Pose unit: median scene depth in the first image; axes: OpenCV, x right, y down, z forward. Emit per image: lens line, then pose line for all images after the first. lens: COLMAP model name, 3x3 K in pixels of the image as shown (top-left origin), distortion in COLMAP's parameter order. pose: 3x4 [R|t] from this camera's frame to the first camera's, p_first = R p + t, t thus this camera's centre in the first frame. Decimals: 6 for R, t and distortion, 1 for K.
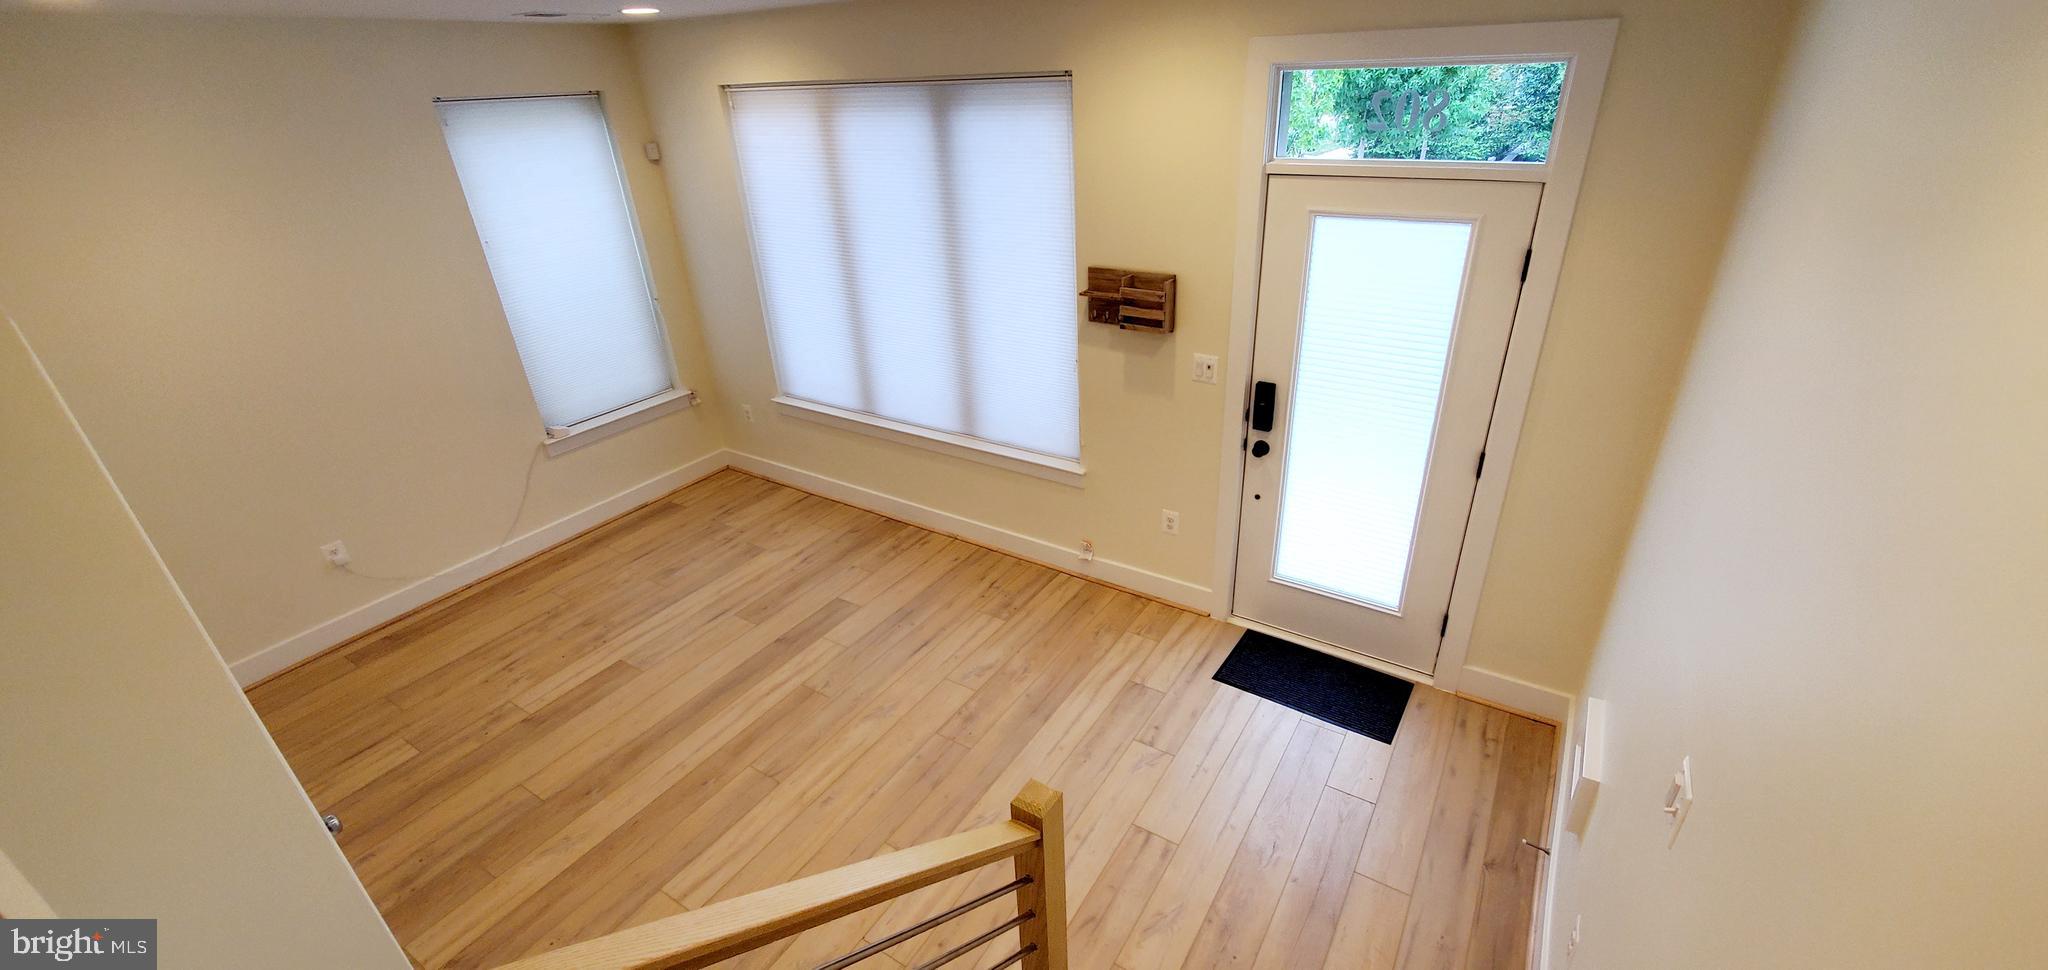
lens RADIAL K [[820.6, 0, 1049.1], [0, 820.6, 485.4], [0, 0, 1]] dist [-0.000489, -0.000390]
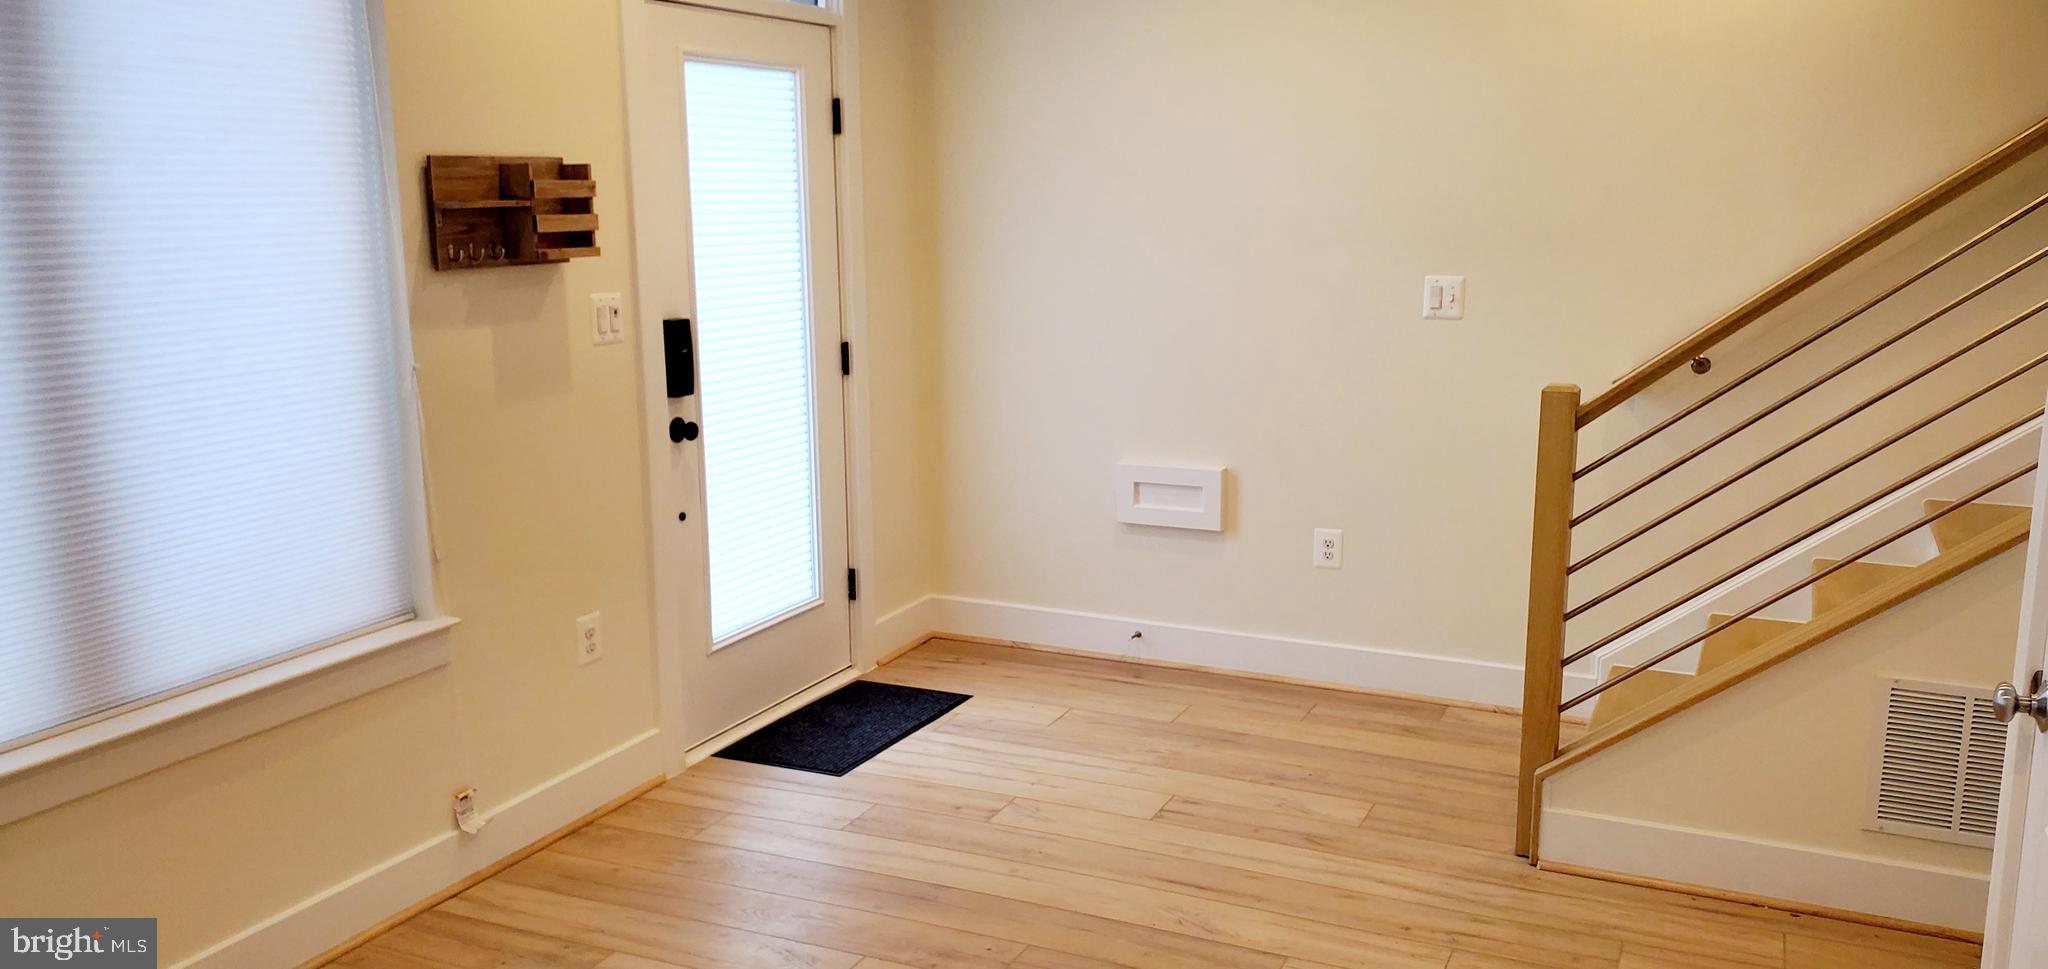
lens RADIAL K [[1532.2, 0, 1024.0], [0, 1532.2, 484.5], [0, 0, 1]] dist [0.003540, 0.001441]
pose [[-0.105237, -0.154970, 0.982298, -0.867881], [0.468429, 0.863608, 0.186430, -0.097202], [-0.877211, 0.479756, -0.018291, 0.760233]]
